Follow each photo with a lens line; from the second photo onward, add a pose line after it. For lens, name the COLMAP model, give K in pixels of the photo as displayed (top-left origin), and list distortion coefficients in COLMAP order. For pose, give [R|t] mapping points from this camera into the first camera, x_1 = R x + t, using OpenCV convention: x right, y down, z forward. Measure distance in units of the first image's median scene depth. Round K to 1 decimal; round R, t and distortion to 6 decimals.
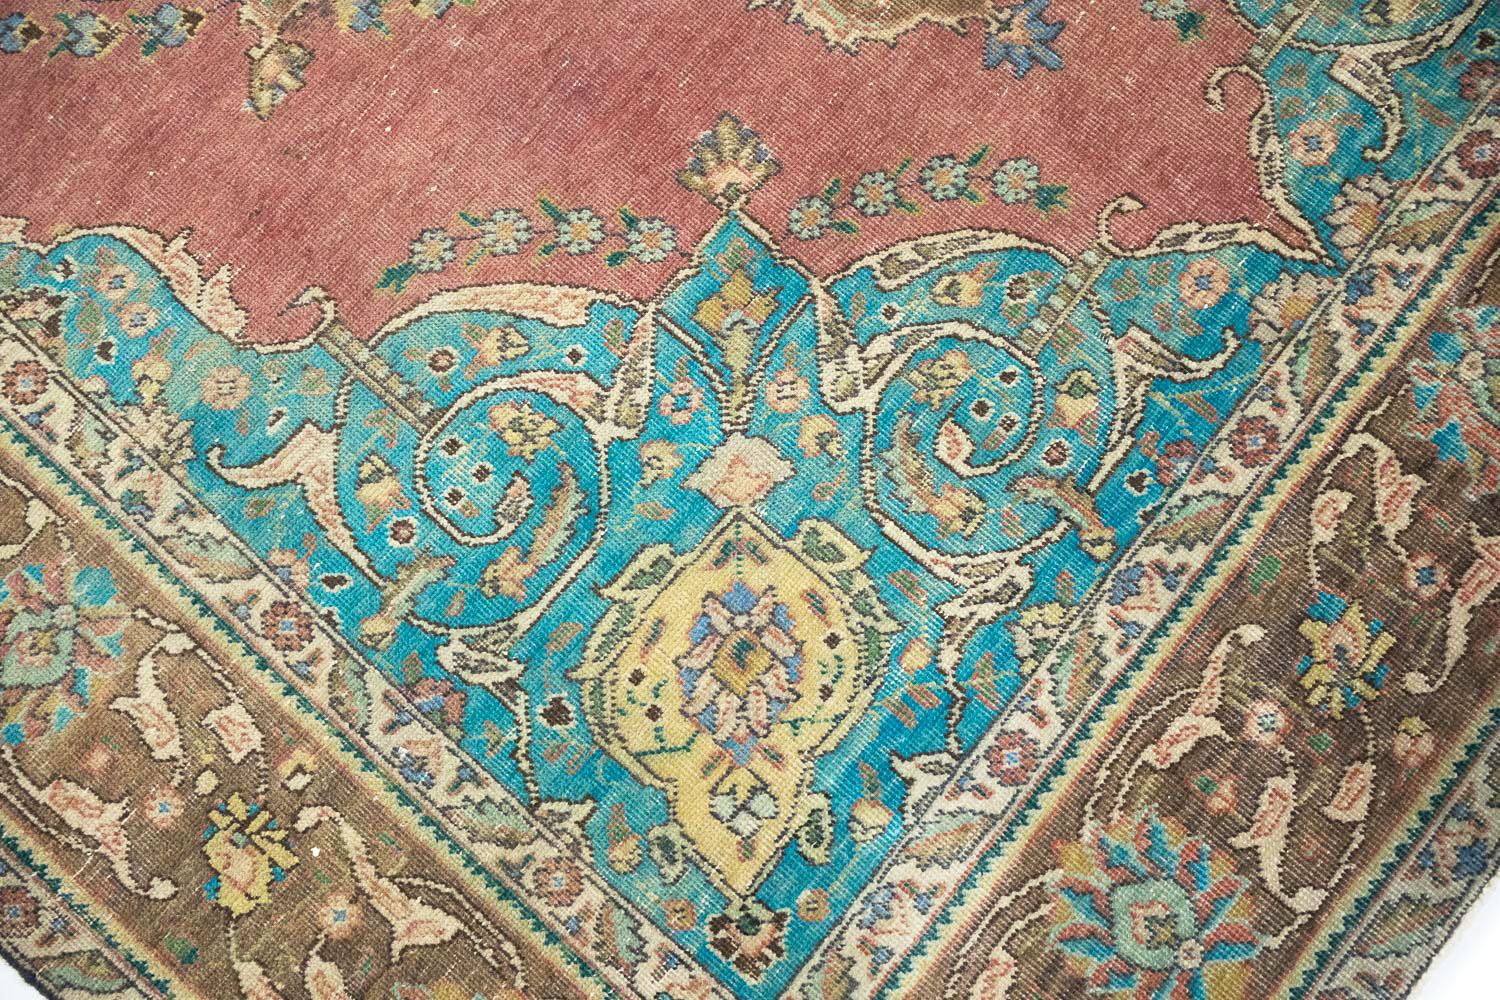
lens RADIAL K [[1201.7, 0, 750.0], [0, 1201.7, 500.0], [0, 0, 1]] dist [0.003086, -0.003146]
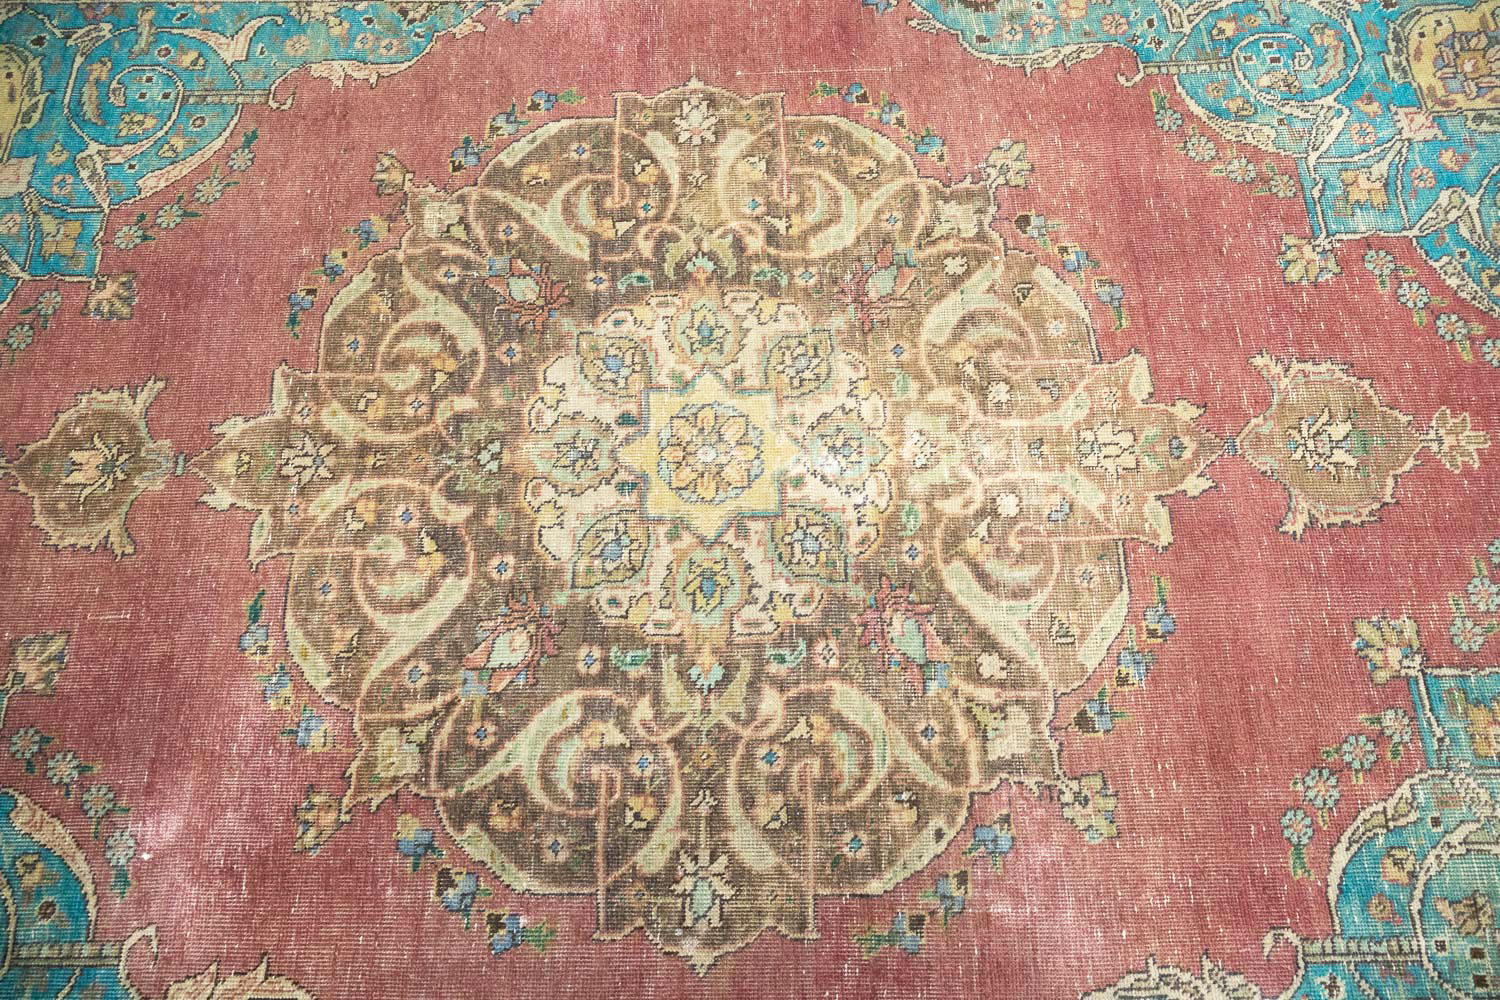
lens RADIAL K [[1220.7, 0, 737.6], [0, 1220.7, 499.6], [0, 0, 1]] dist [0.003024, -0.005555]
pose [[-0.760513, 0.621983, -0.186432, -0.185431], [-0.631816, -0.642631, 0.433398, -1.730237], [0.149759, 0.447395, 0.881708, -0.178834]]
